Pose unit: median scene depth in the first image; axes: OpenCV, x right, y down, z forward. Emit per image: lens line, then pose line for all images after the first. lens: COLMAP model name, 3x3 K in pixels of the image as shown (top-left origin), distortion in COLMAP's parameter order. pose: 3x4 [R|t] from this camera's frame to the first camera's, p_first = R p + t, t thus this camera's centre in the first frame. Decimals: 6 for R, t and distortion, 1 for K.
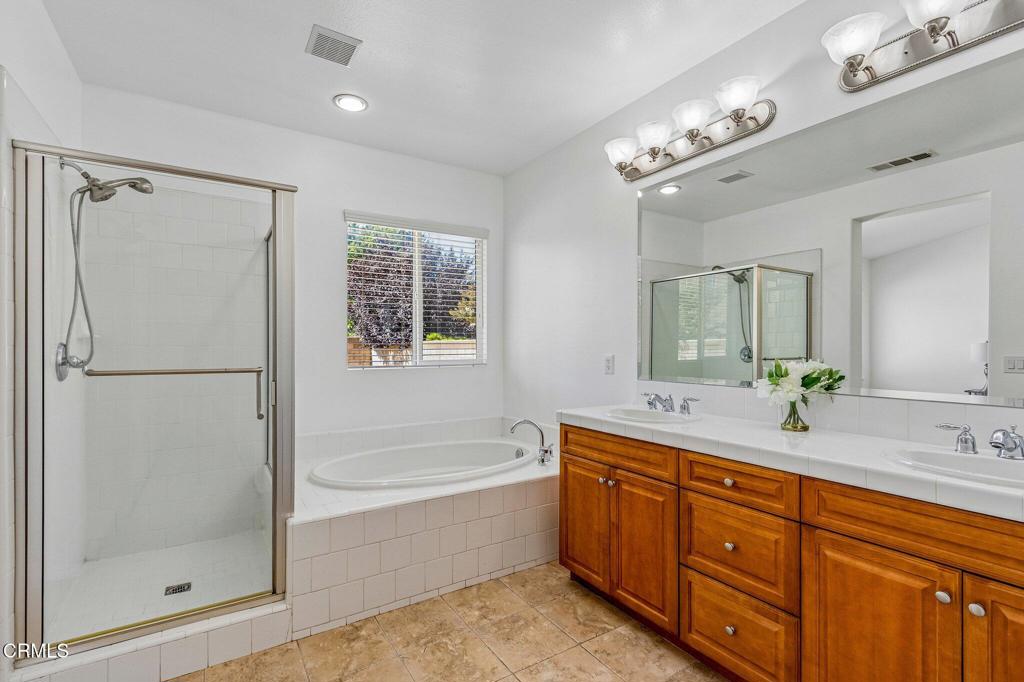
lens RADIAL K [[478.2, 0, 512.0], [0, 478.2, 347.4], [0, 0, 1]] dist [0.004858, -0.002024]
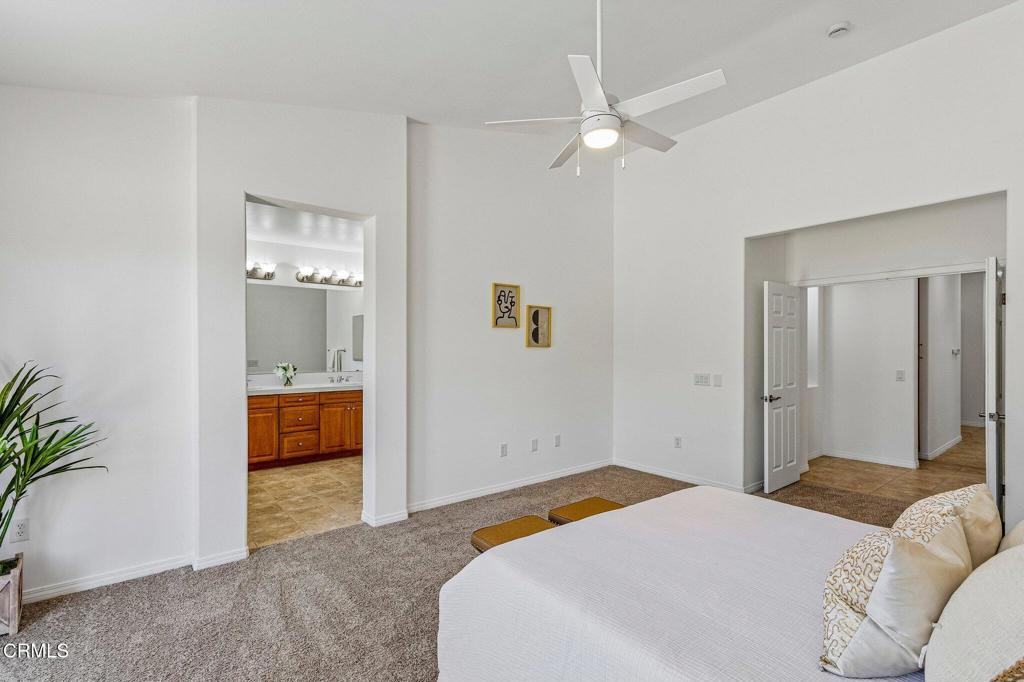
lens RADIAL K [[478.2, 0, 519.4], [0, 478.2, 350.1], [0, 0, 1]] dist [0.004858, -0.002024]
pose [[-0.155980, -0.005485, 0.987745, -2.694466], [0.000023, 0.999985, 0.005557, -0.072330], [-0.987760, 0.000890, -0.155977, 0.011109]]
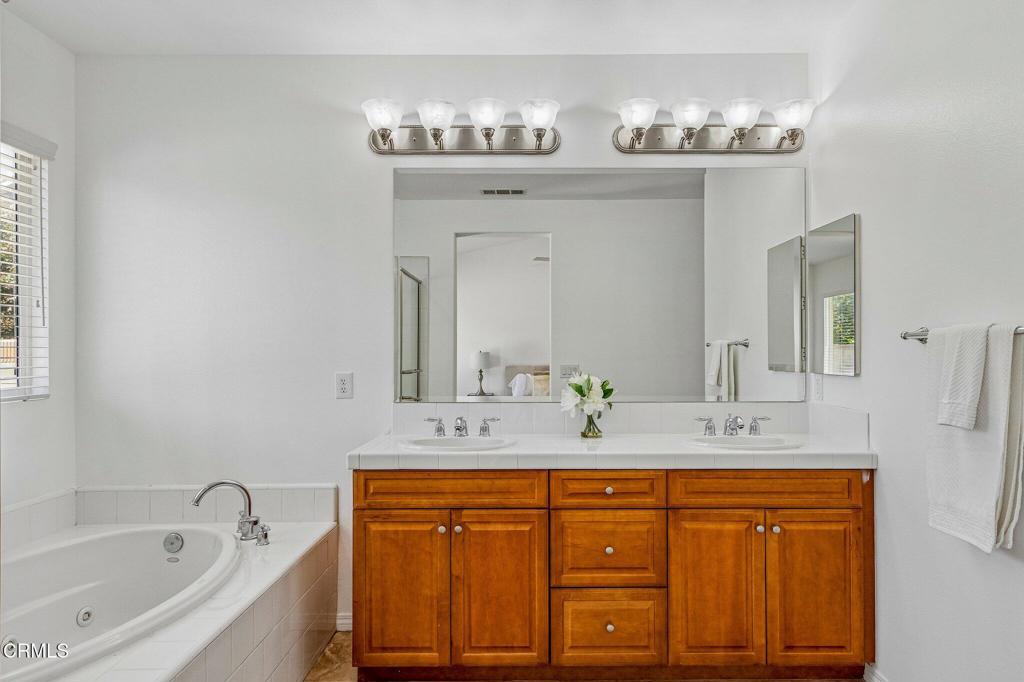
lens RADIAL K [[621.2, 0, 515.2], [0, 621.2, 349.3], [0, 0, 1]] dist [0.008330, 0.001485]
pose [[0.521912, 0.001584, 0.852998, -0.747092], [0.000625, 0.999997, -0.002239, -0.028894], [-0.852999, 0.001702, 0.521910, 0.394359]]
